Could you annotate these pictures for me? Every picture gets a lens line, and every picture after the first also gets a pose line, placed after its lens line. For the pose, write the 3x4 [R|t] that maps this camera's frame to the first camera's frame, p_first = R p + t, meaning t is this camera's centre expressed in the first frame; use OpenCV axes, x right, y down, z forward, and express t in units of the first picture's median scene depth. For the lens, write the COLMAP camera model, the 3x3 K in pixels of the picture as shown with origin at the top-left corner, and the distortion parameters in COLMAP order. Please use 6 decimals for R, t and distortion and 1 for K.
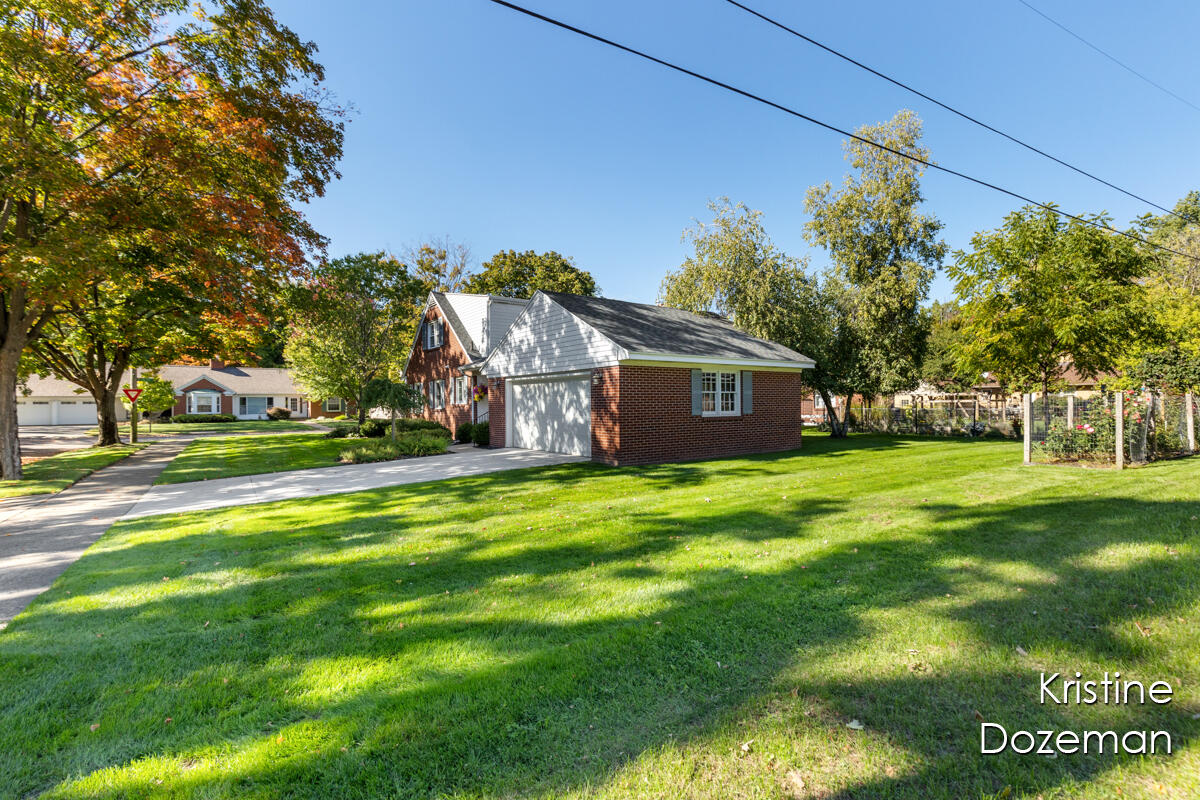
lens RADIAL K [[547.8, 0, 608.6], [0, 547.8, 407.1], [0, 0, 1]] dist [0.003426, 0.001011]
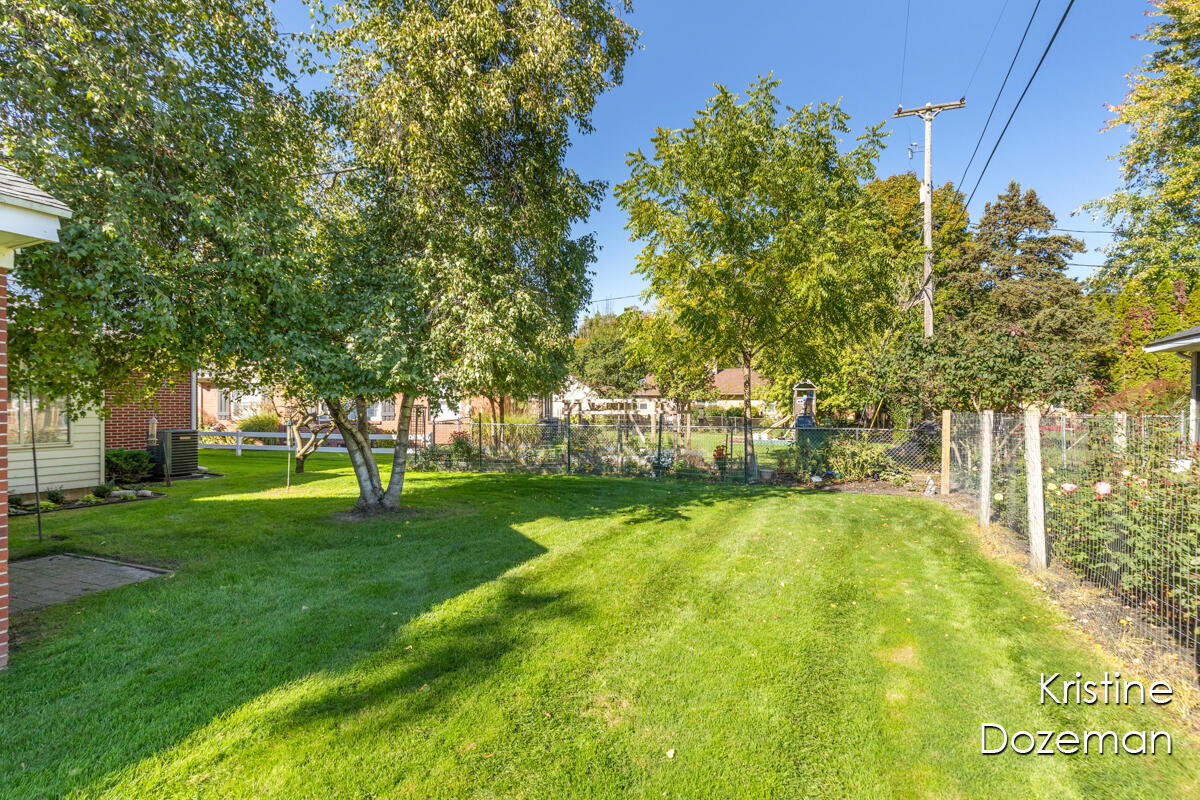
lens RADIAL K [[547.8, 0, 603.8], [0, 547.8, 405.1], [0, 0, 1]] dist [0.003426, 0.001011]
pose [[0.851187, 0.019314, 0.524507, 0.300331], [-0.014030, 0.999803, -0.014046, -0.009493], [-0.524675, 0.004597, 0.851290, 0.511345]]
